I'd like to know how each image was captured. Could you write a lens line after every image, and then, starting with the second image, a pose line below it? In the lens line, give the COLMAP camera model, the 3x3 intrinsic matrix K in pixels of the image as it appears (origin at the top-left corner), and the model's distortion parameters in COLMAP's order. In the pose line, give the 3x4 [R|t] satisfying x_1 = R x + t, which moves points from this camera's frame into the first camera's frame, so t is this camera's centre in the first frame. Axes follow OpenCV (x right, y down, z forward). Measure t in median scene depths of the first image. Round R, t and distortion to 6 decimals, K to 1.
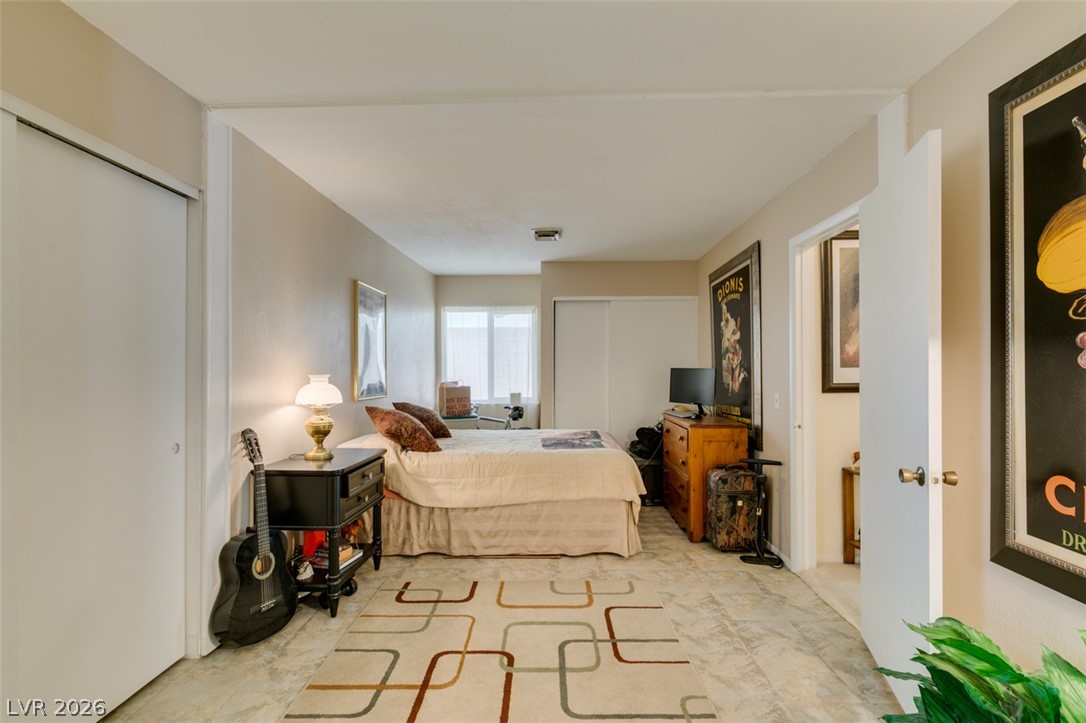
lens RADIAL K [[489.6, 0, 539.5], [0, 489.6, 363.9], [0, 0, 1]] dist [0.000523, -0.000022]
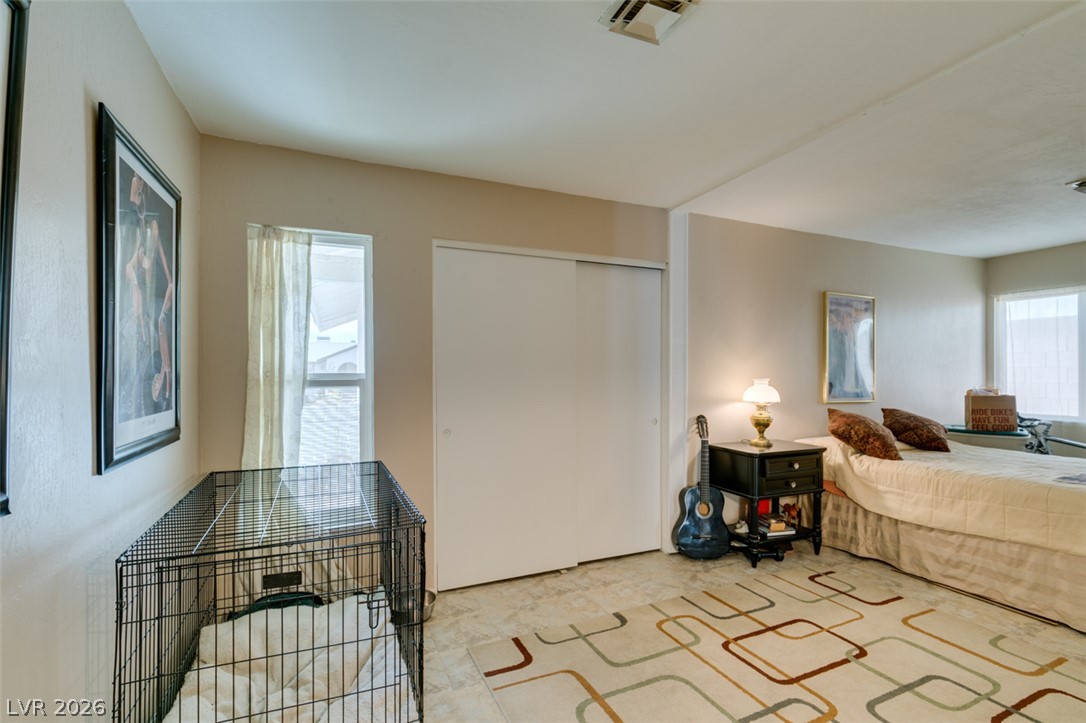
lens RADIAL K [[486.0, 0, 536.5], [0, 486.0, 364.6], [0, 0, 1]] dist [0.001879, -0.000032]
pose [[0.416273, -0.015089, -0.909114, 0.390830], [0.010349, 0.999876, -0.011857, -0.004257], [0.909181, -0.004473, 0.416378, -0.035251]]
